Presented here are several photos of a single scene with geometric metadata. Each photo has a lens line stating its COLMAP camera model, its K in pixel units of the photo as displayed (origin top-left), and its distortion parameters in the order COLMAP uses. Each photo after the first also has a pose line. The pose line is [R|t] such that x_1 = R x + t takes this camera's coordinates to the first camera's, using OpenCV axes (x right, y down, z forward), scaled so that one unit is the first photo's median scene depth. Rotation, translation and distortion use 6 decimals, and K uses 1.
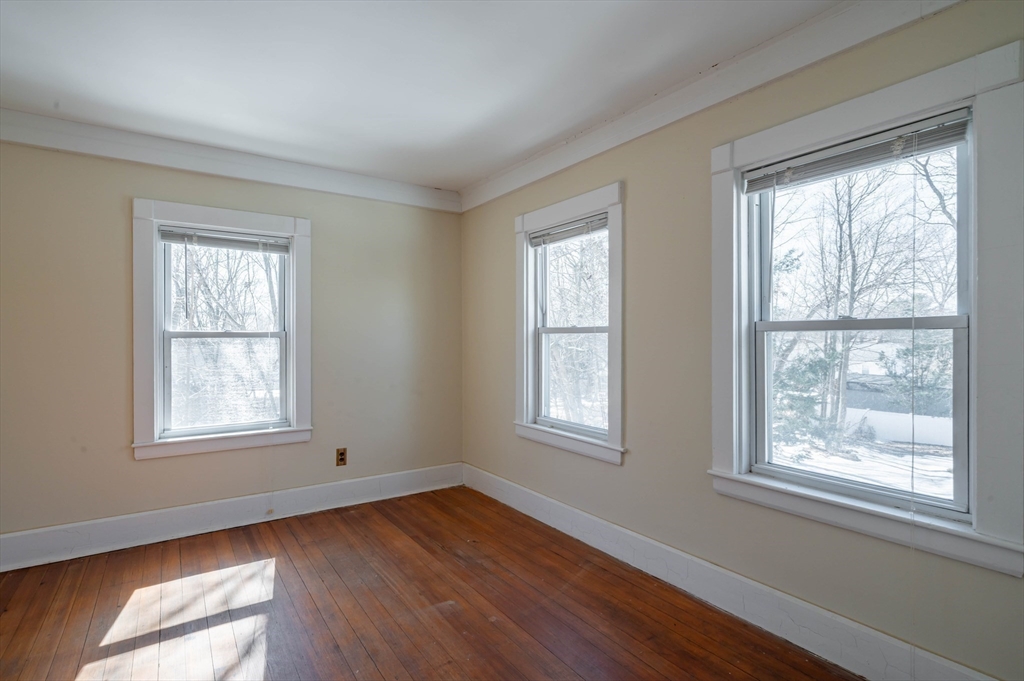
lens RADIAL K [[493.3, 0, 509.9], [0, 493.3, 334.9], [0, 0, 1]] dist [0.003508, 0.000469]
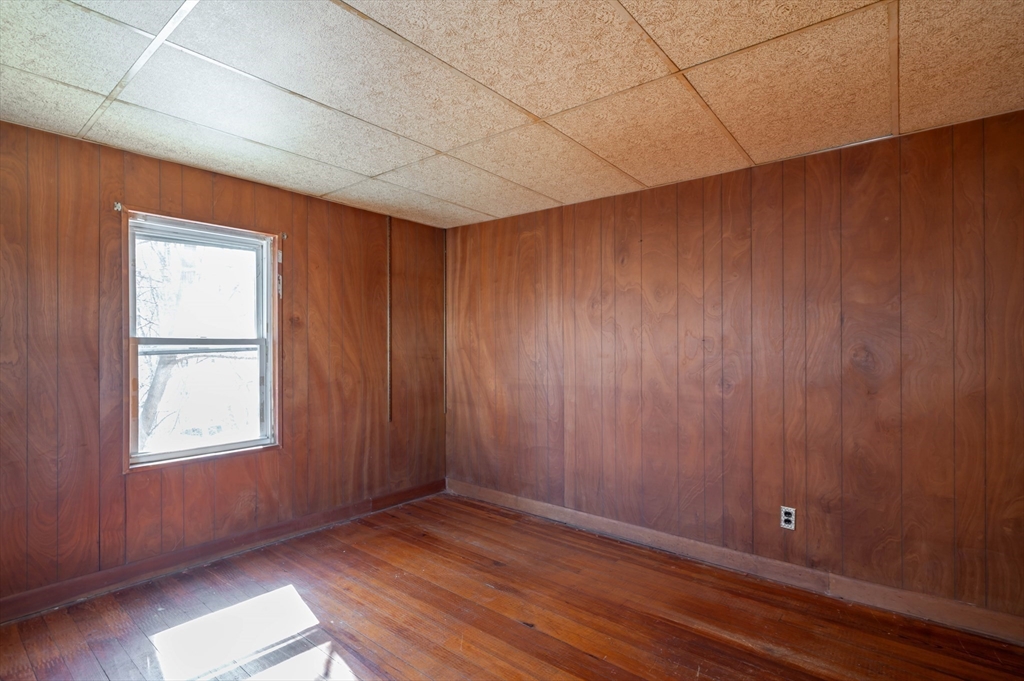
lens RADIAL K [[493.3, 0, 509.9], [0, 493.3, 334.9], [0, 0, 1]] dist [0.003508, 0.000469]
pose [[0.961715, 0.007847, 0.273939, -0.297199], [-0.002818, 0.999820, -0.018746, 0.000819], [-0.274036, 0.017257, 0.961564, -0.012690]]
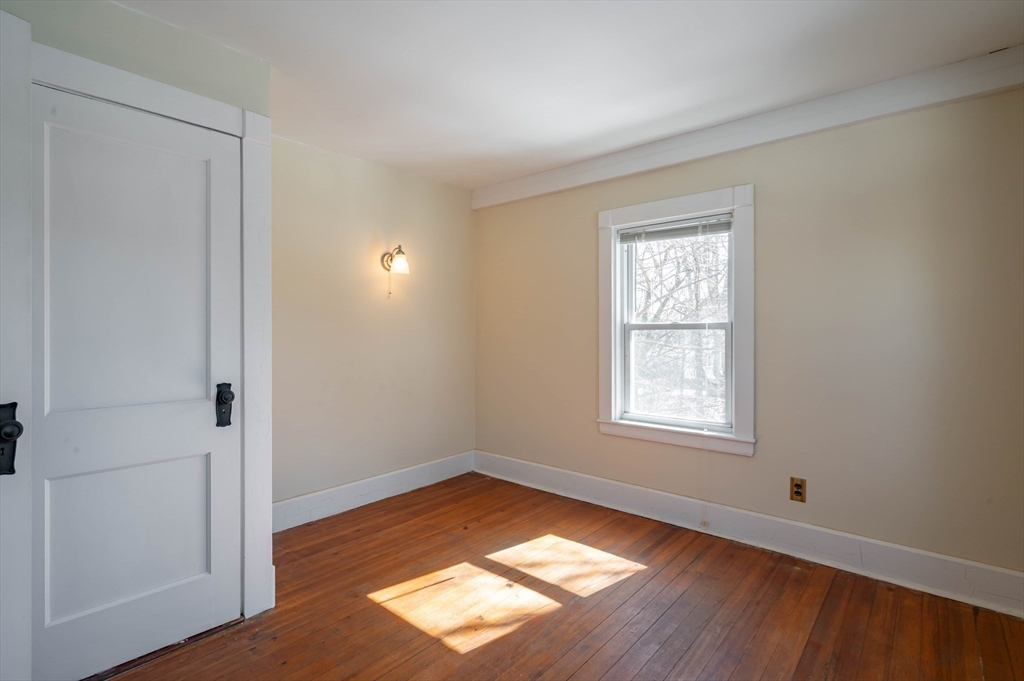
lens RADIAL K [[493.3, 0, 509.9], [0, 493.3, 334.9], [0, 0, 1]] dist [0.003508, 0.000469]
pose [[0.257095, 0.006044, -0.966367, 0.311986], [0.004149, 0.999964, 0.007357, 0.008178], [0.966377, -0.005901, 0.257061, 0.461929]]
